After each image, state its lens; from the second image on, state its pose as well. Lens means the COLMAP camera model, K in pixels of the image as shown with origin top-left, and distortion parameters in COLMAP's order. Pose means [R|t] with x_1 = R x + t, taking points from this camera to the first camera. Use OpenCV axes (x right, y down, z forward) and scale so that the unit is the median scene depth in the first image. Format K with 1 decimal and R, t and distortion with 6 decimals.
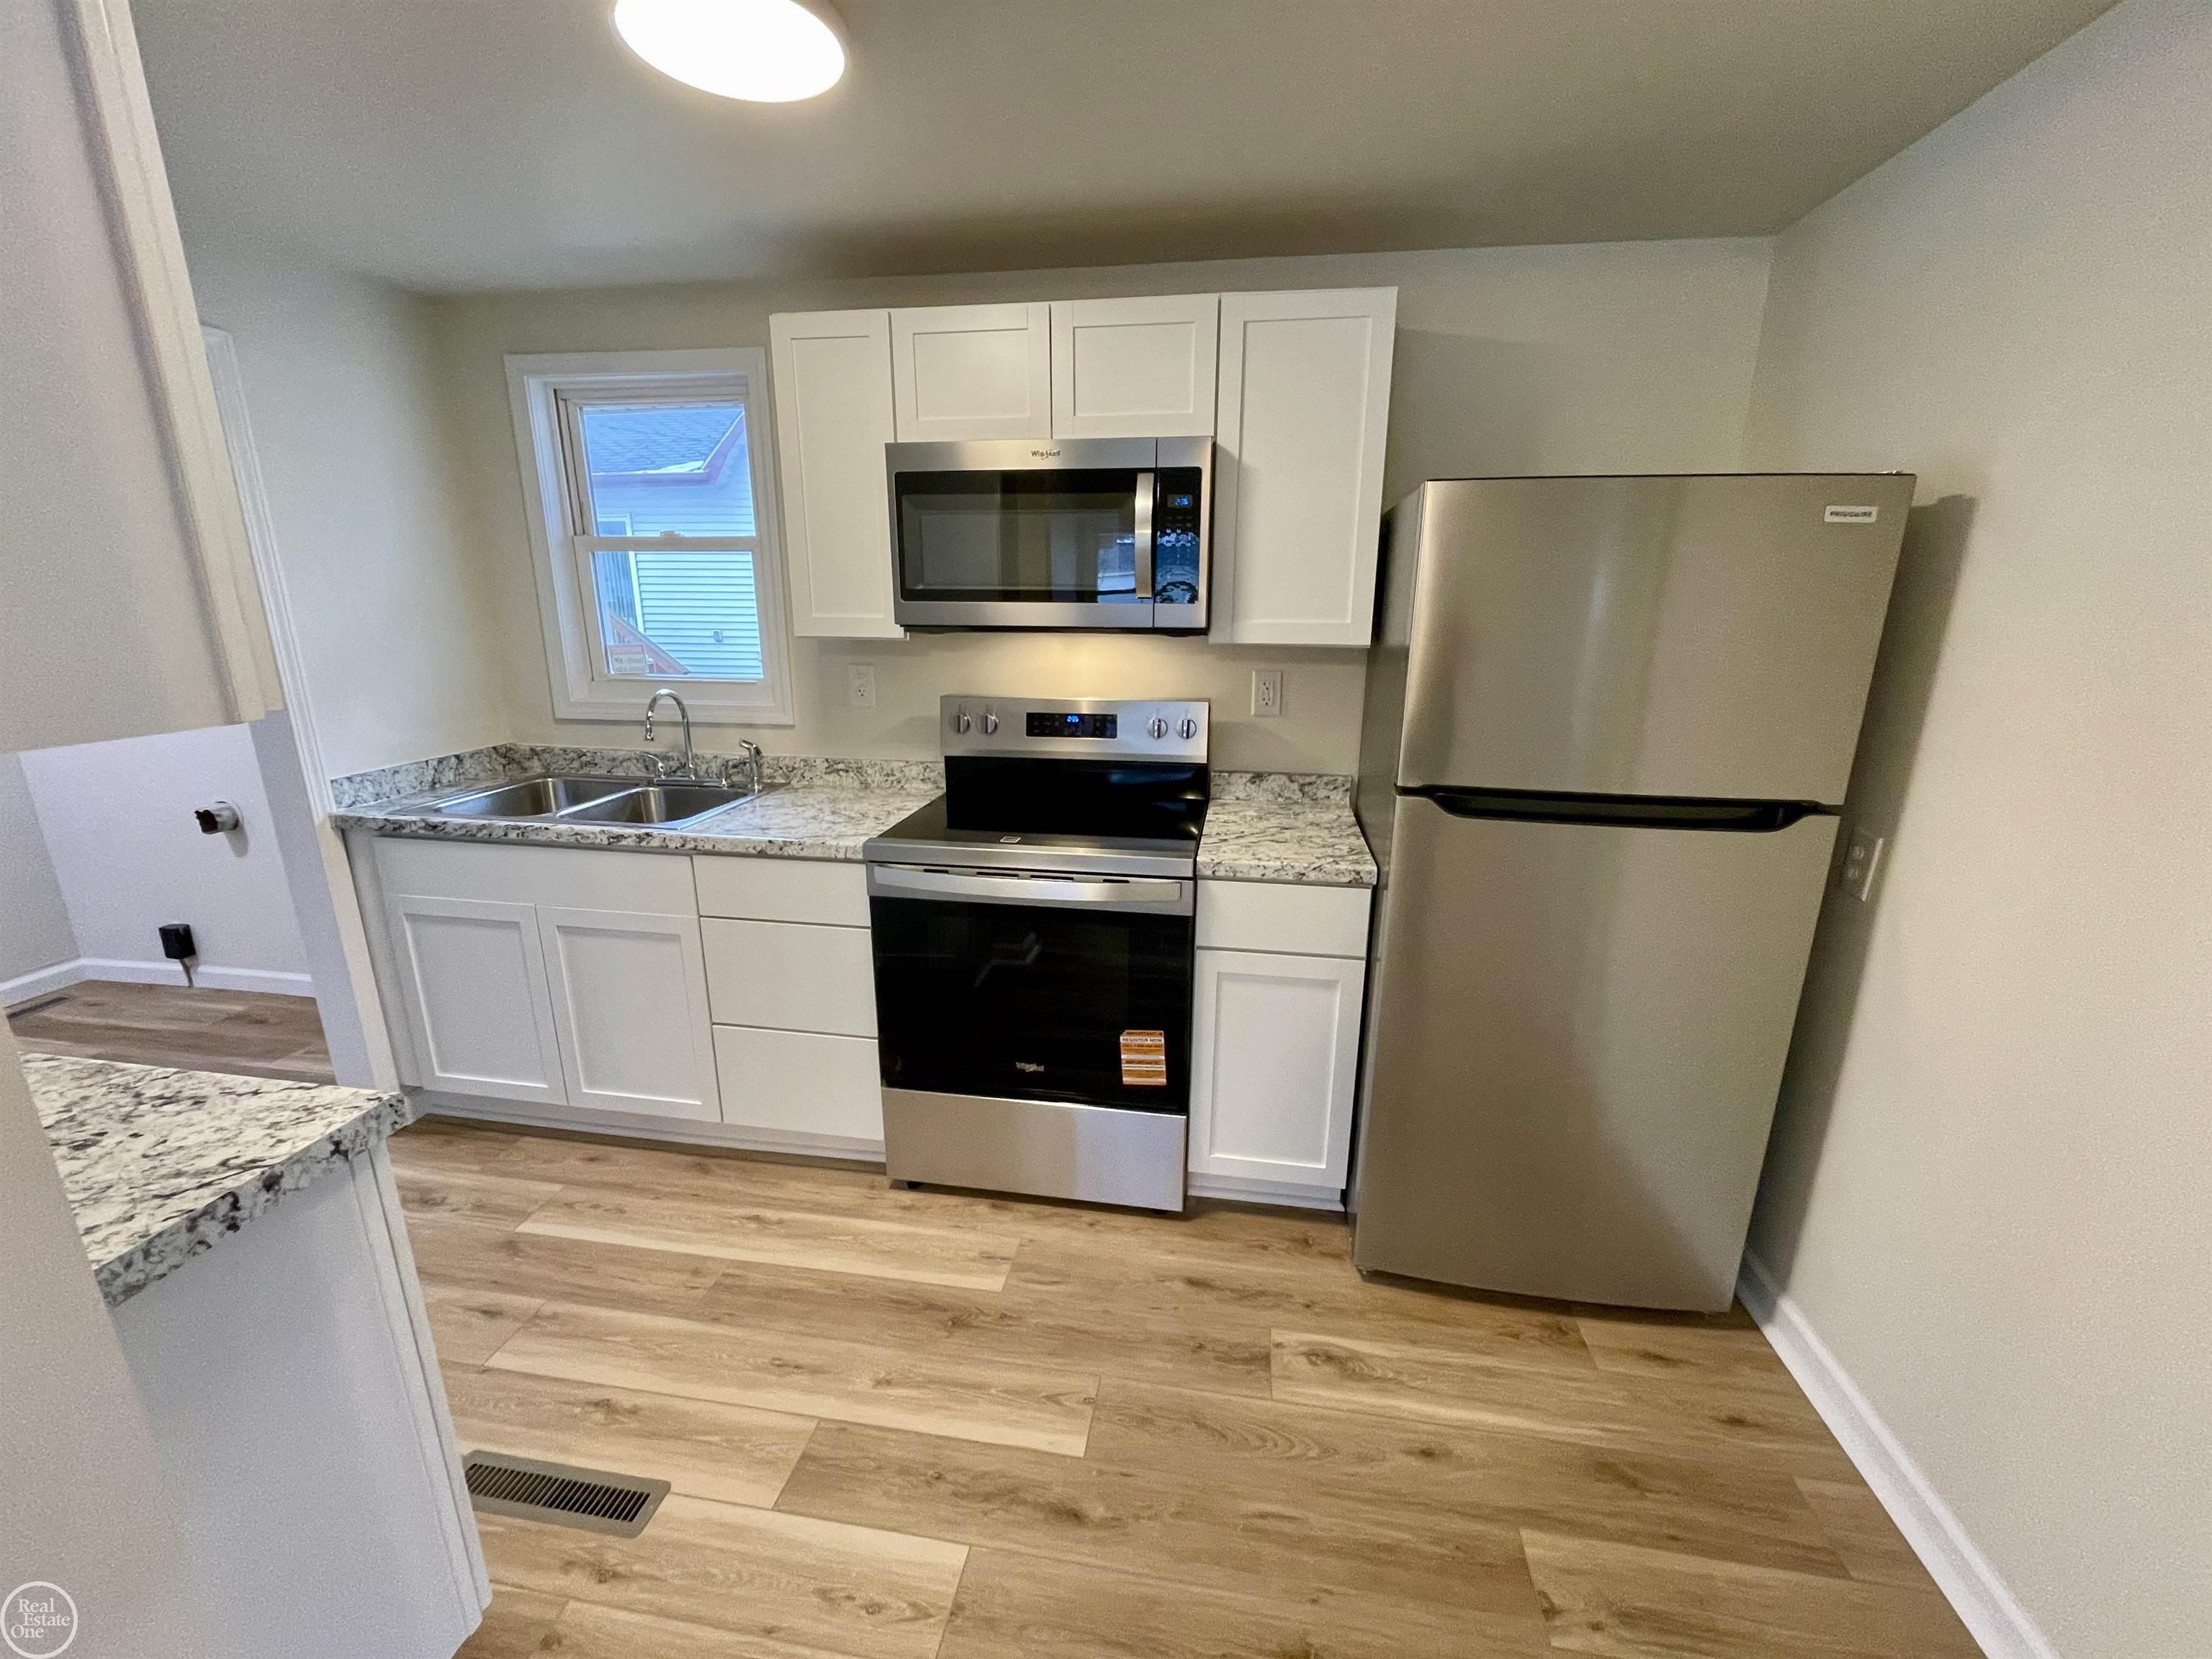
lens RADIAL K [[896.7, 0, 1106.0], [0, 896.7, 829.5], [0, 0, 1]] dist [-0.001142, -0.000590]
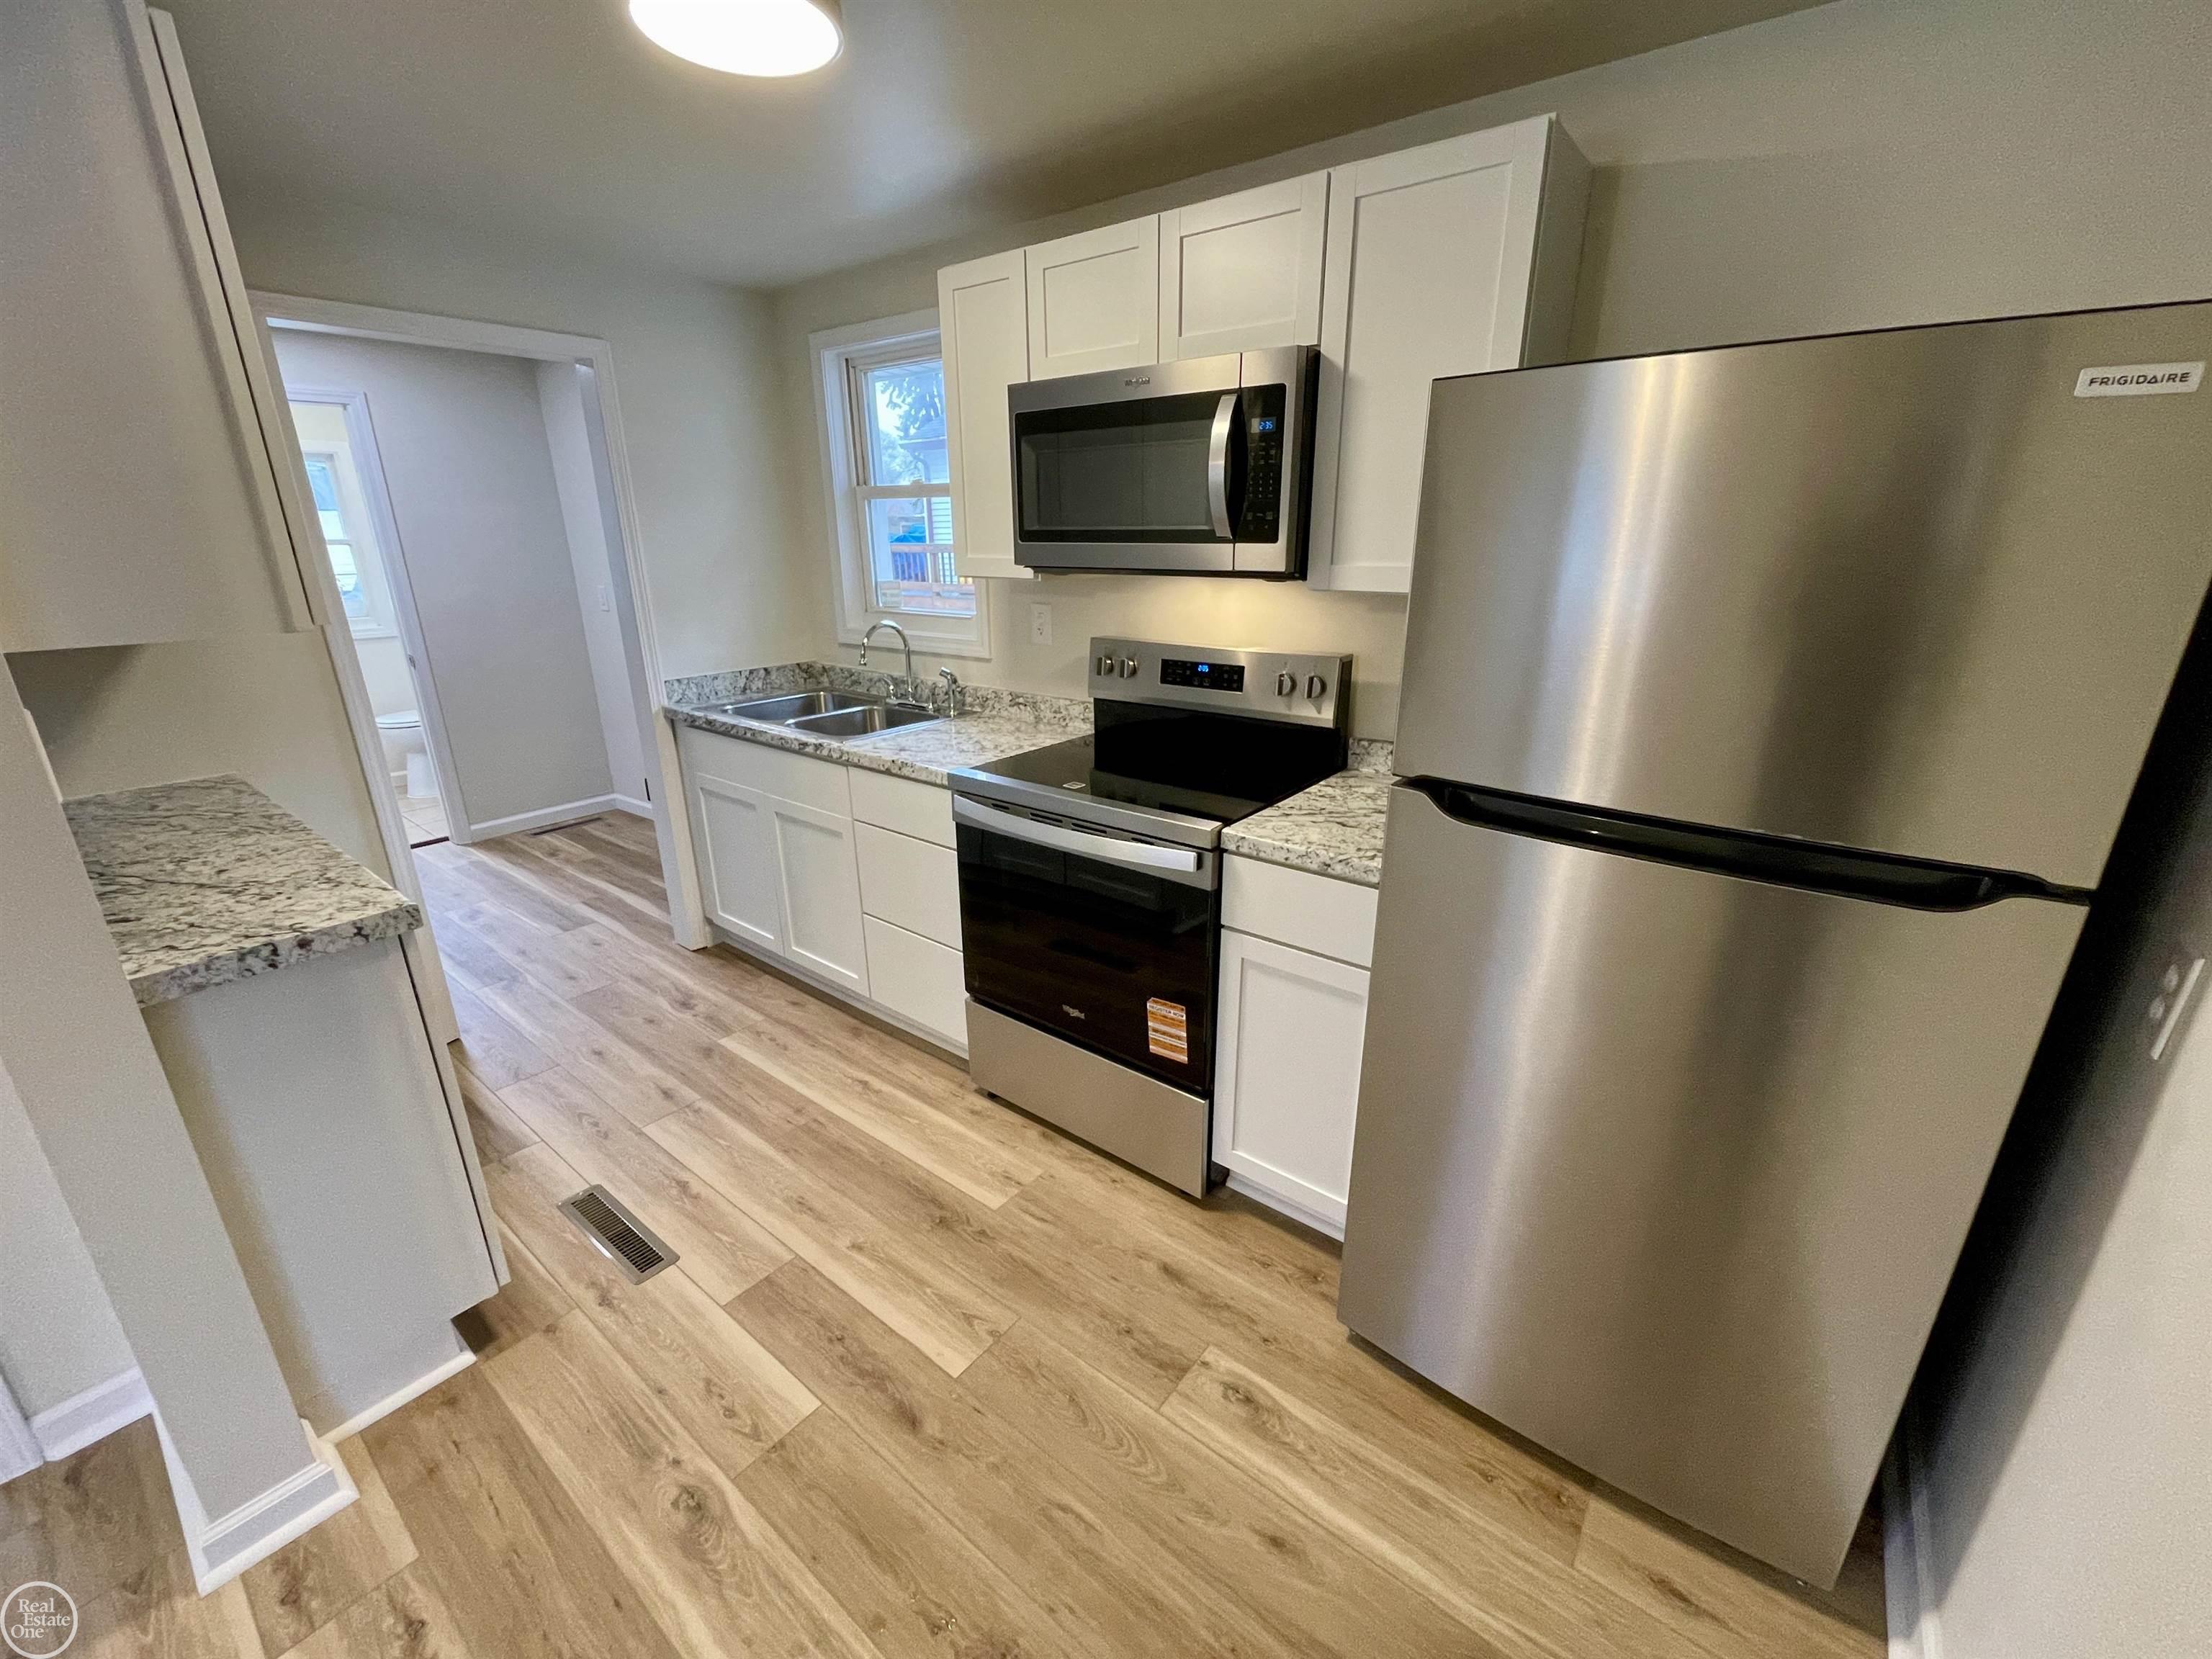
lens RADIAL K [[896.7, 0, 1106.0], [0, 896.7, 829.5], [0, 0, 1]] dist [-0.001142, -0.000590]
pose [[0.877261, 0.142433, -0.458394, 0.397373], [-0.113024, 0.989405, 0.091128, -0.035806], [0.466517, -0.028133, 0.884065, 0.136815]]
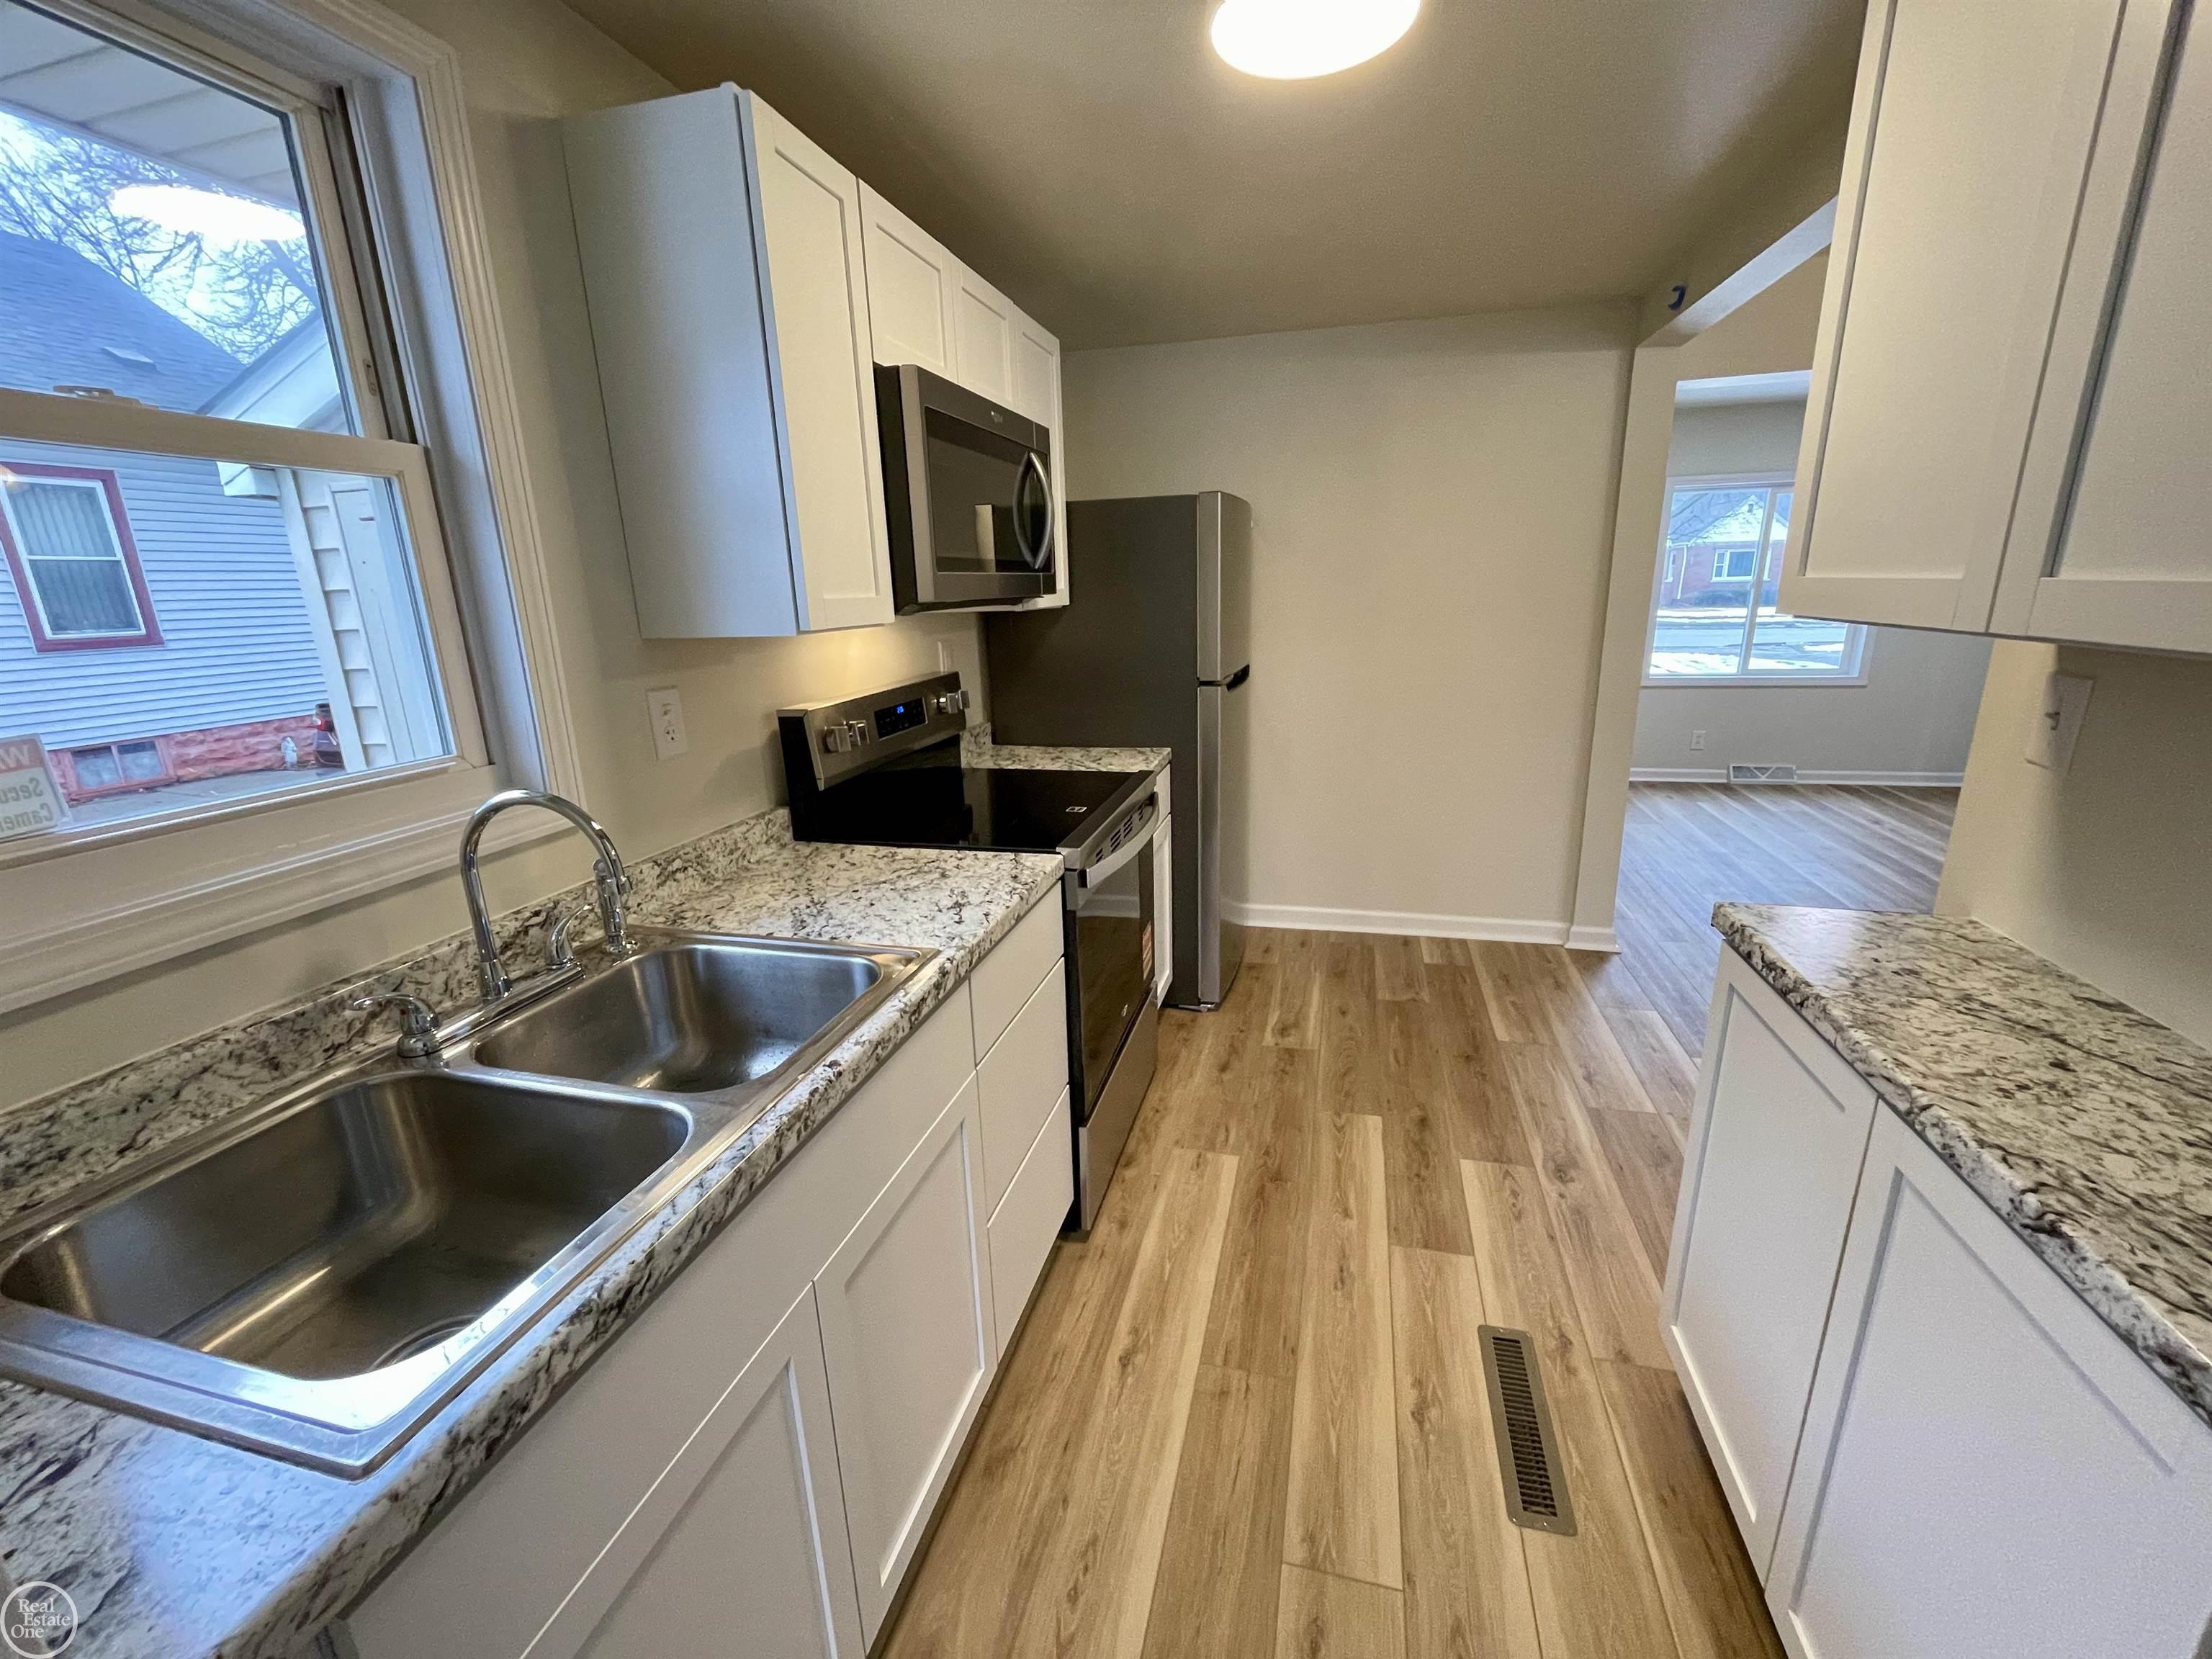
lens RADIAL K [[901.2, 0, 1105.2], [0, 901.2, 833.4], [0, 0, 1]] dist [-0.000418, -0.000031]
pose [[0.094524, -0.274883, 0.956820, -1.092926], [0.283536, 0.928751, 0.238808, -0.198652], [-0.954292, 0.248720, 0.165728, 0.828834]]
